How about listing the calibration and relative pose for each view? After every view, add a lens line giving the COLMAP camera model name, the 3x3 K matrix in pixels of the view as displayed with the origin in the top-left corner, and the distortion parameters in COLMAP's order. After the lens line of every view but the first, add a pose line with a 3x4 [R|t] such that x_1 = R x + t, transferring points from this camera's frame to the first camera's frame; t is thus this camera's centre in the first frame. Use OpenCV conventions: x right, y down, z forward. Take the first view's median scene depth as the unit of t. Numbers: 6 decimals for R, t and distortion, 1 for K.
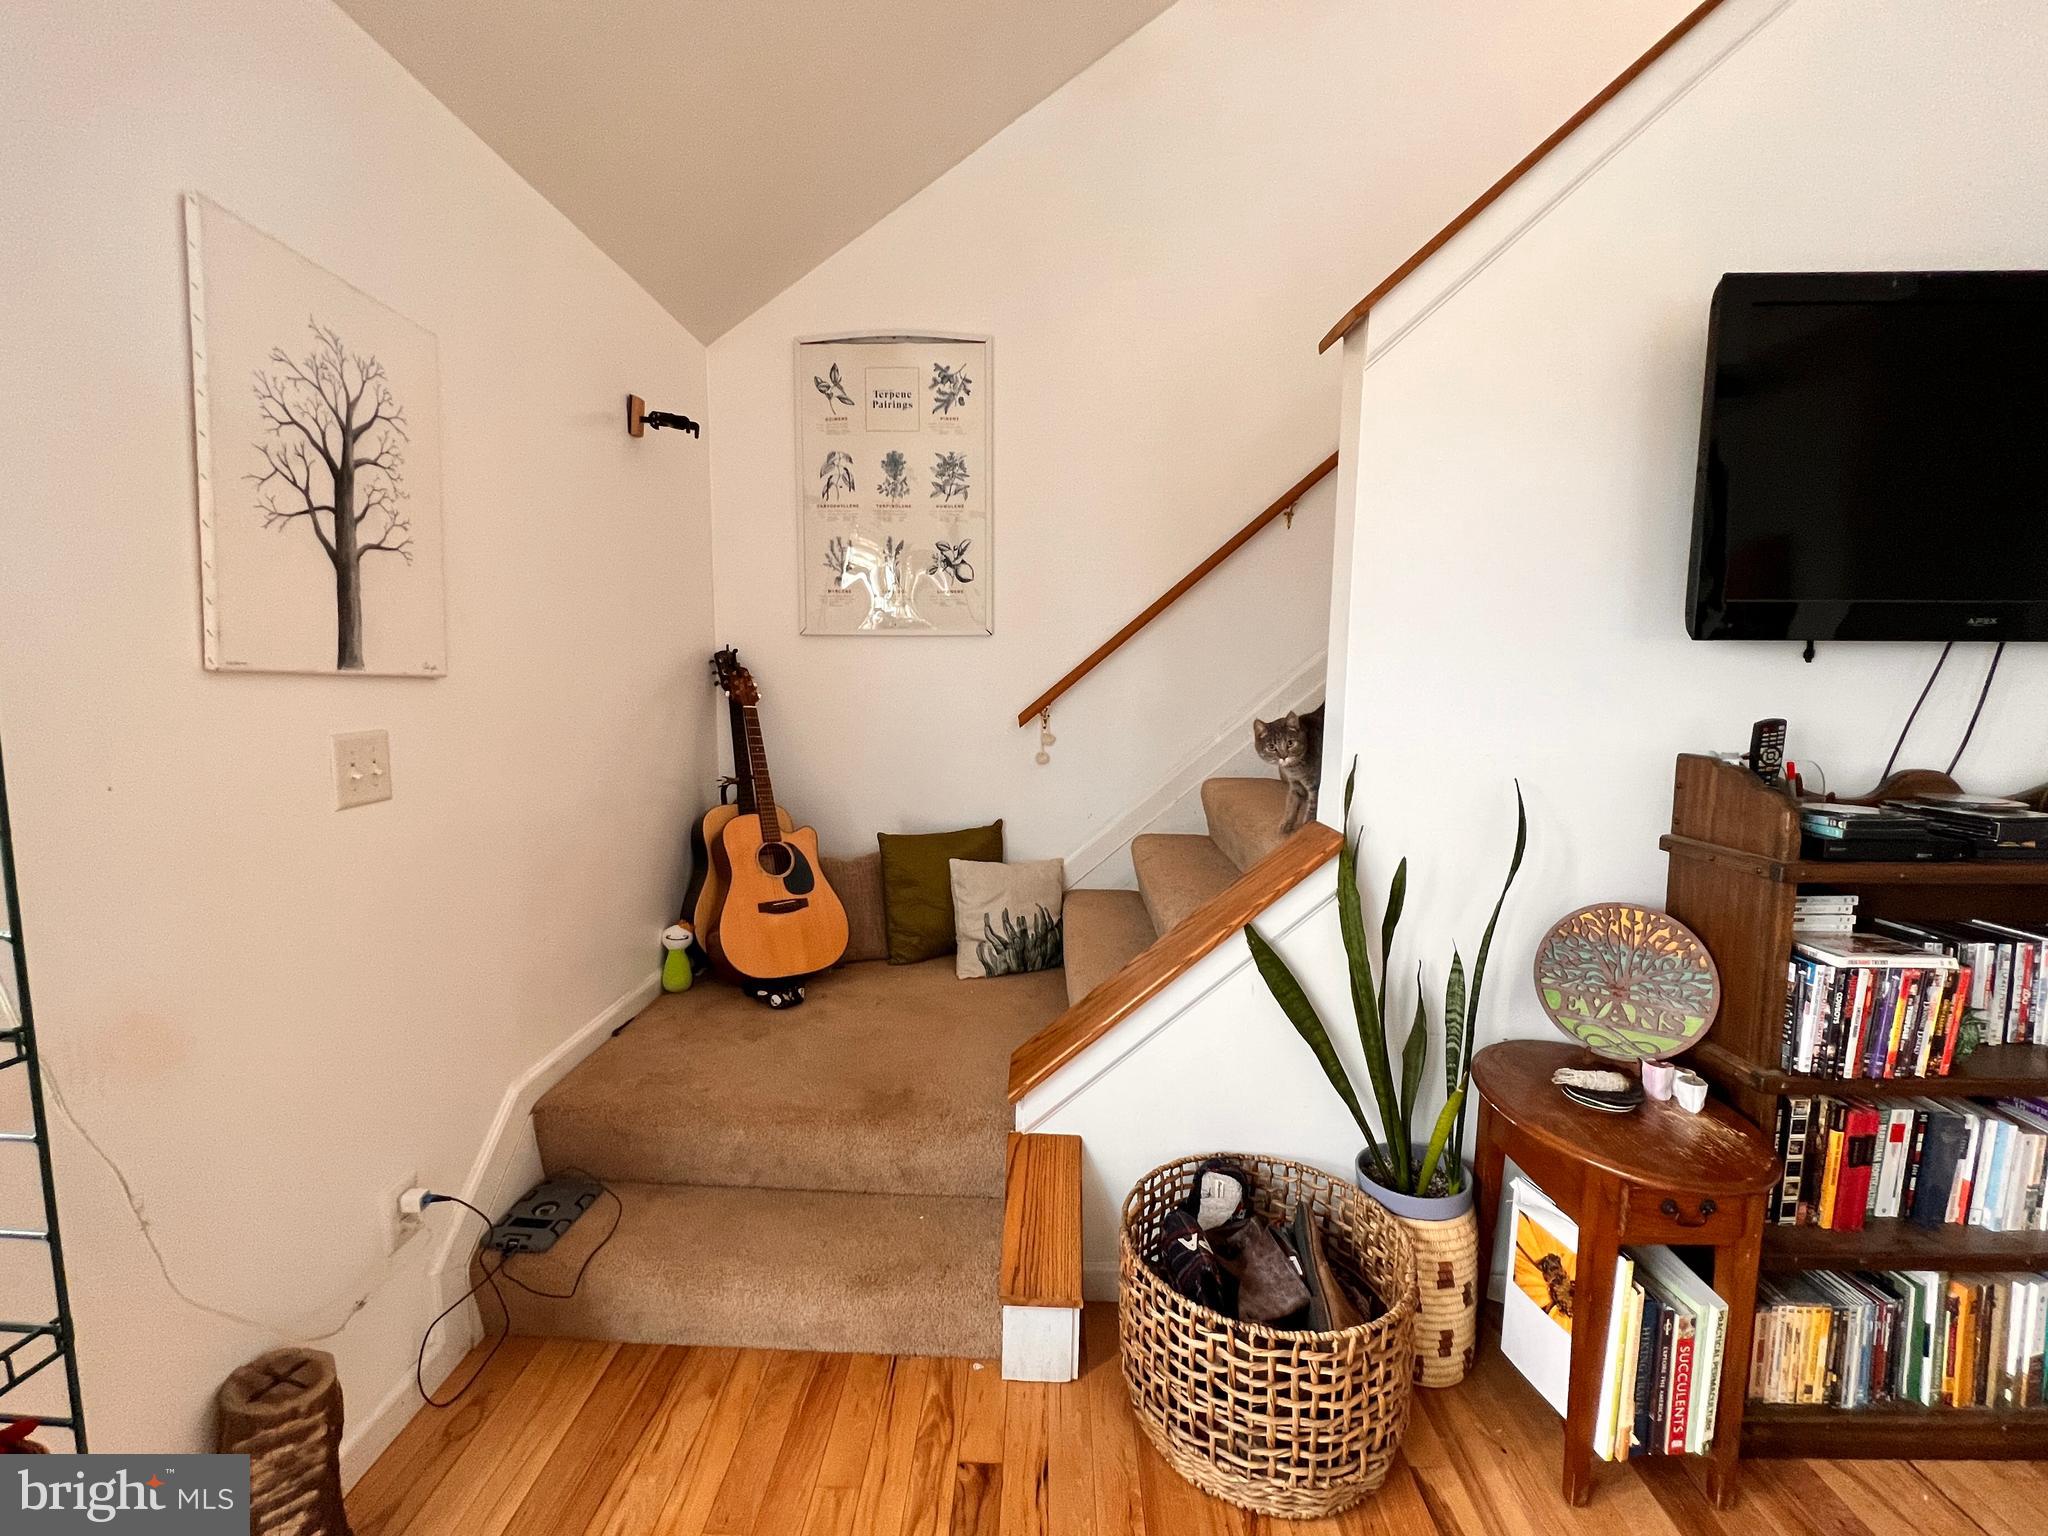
lens RADIAL K [[882.8, 0, 1011.3], [0, 882.8, 765.4], [0, 0, 1]] dist [-0.010510, 0.000624]
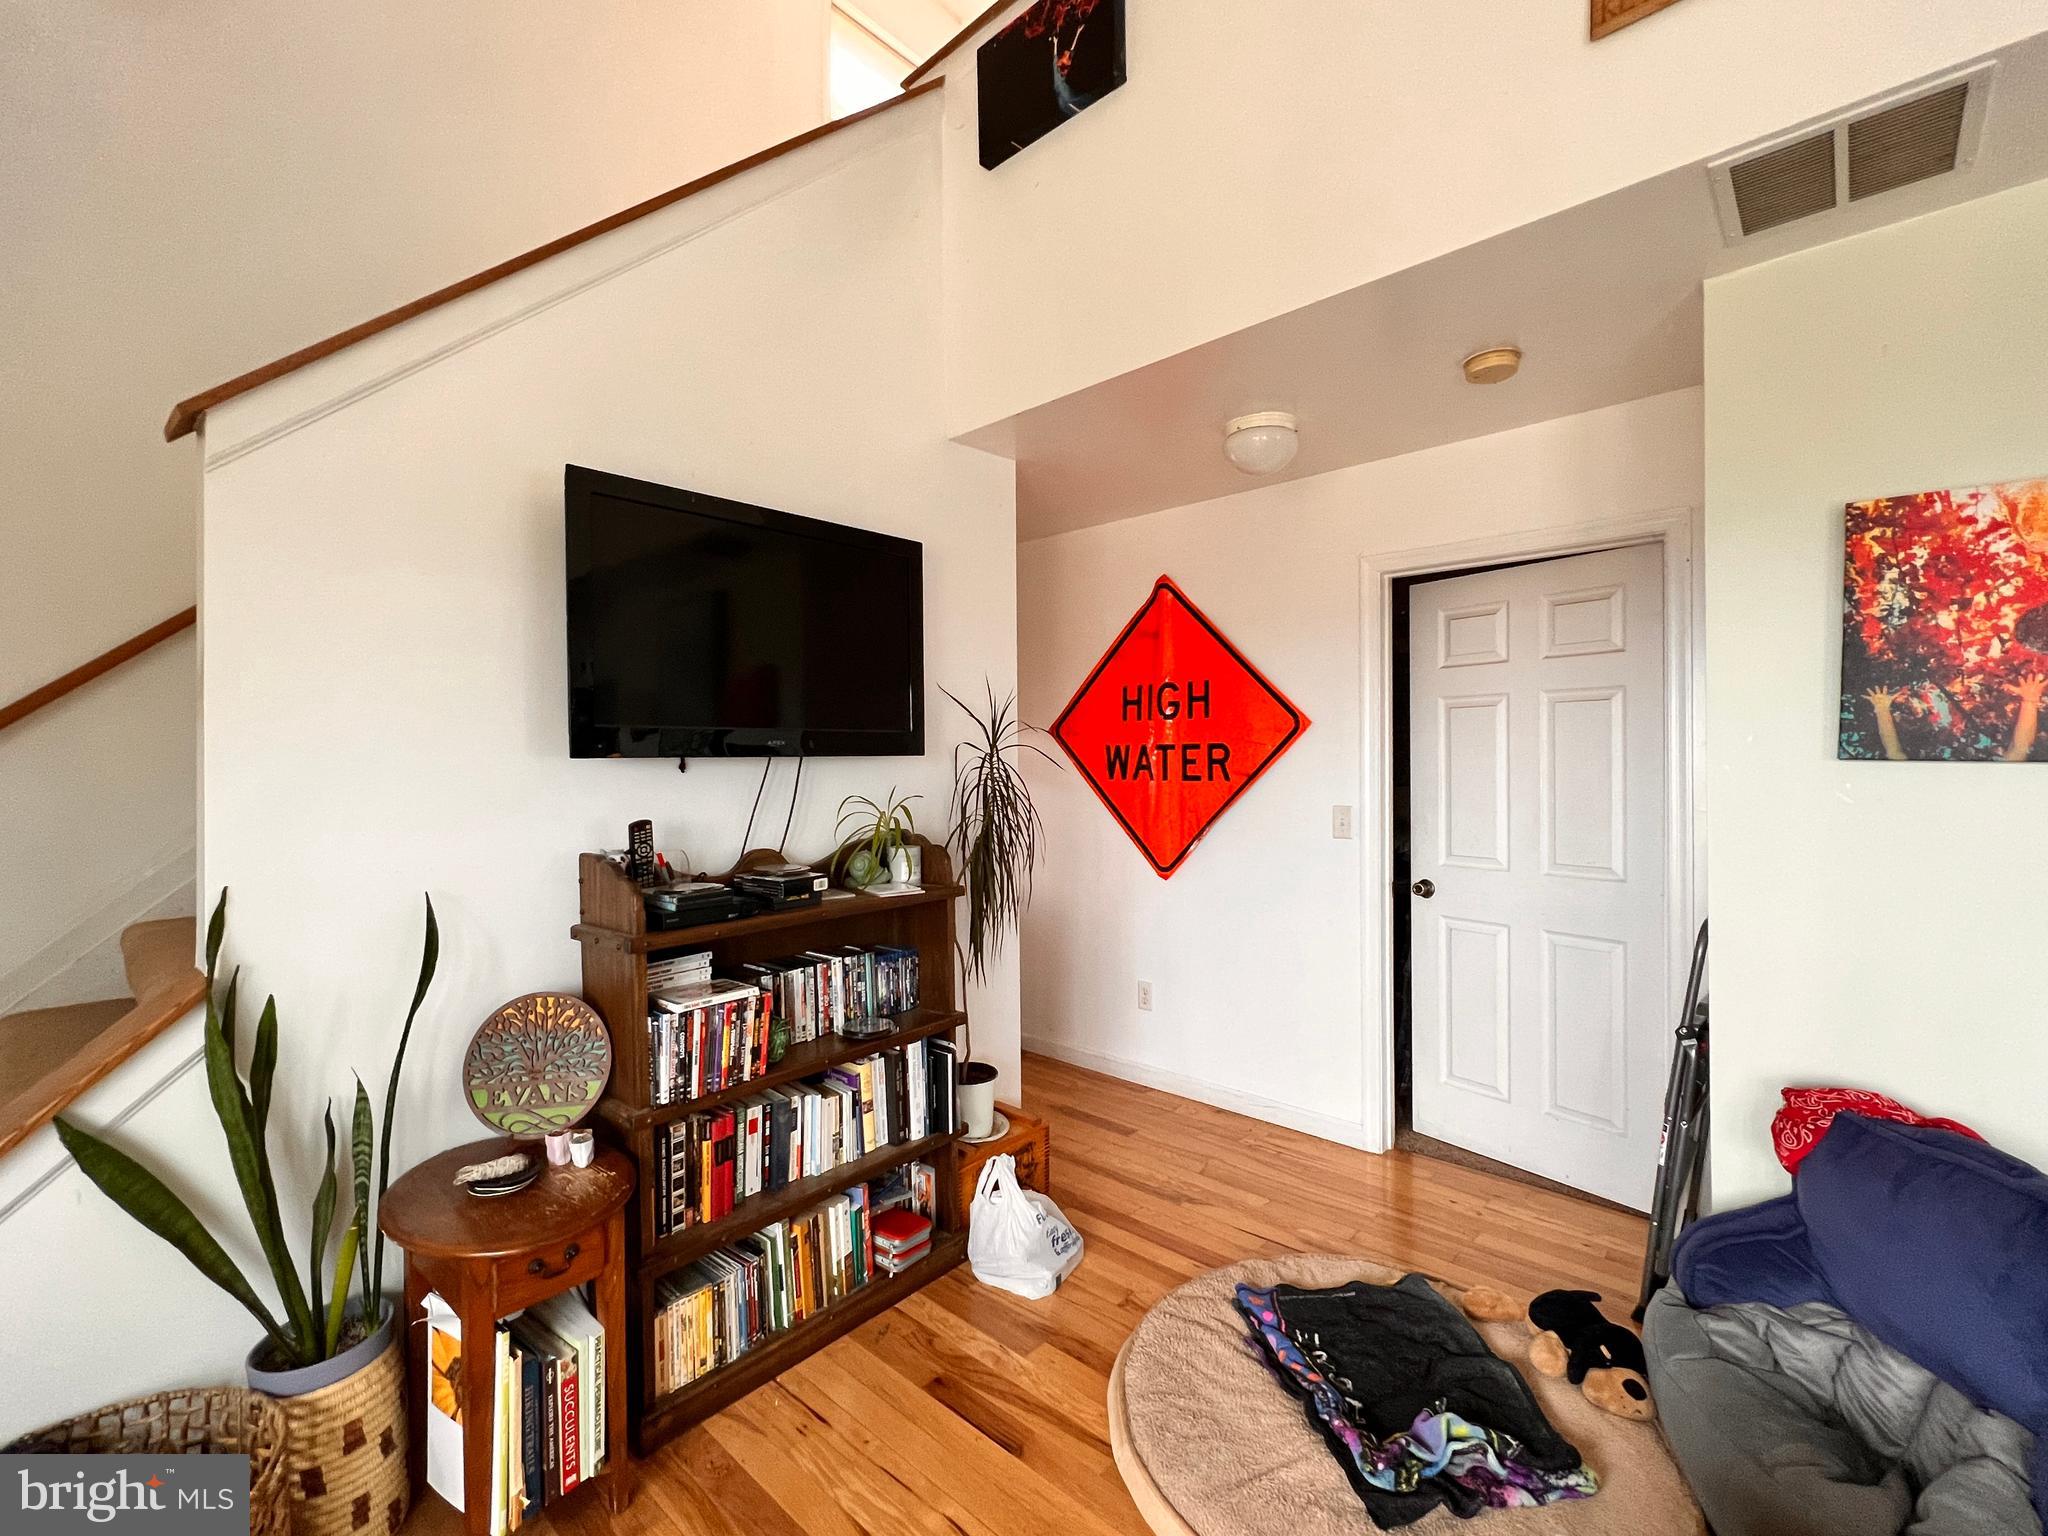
lens RADIAL K [[882.8, 0, 1023.1], [0, 882.8, 764.1], [0, 0, 1]] dist [-0.010510, 0.000624]
pose [[0.637157, -0.013654, 0.770613, 0.254227], [0.097291, 0.993270, -0.062843, -0.001025], [-0.764569, 0.115014, 0.634197, -0.225099]]
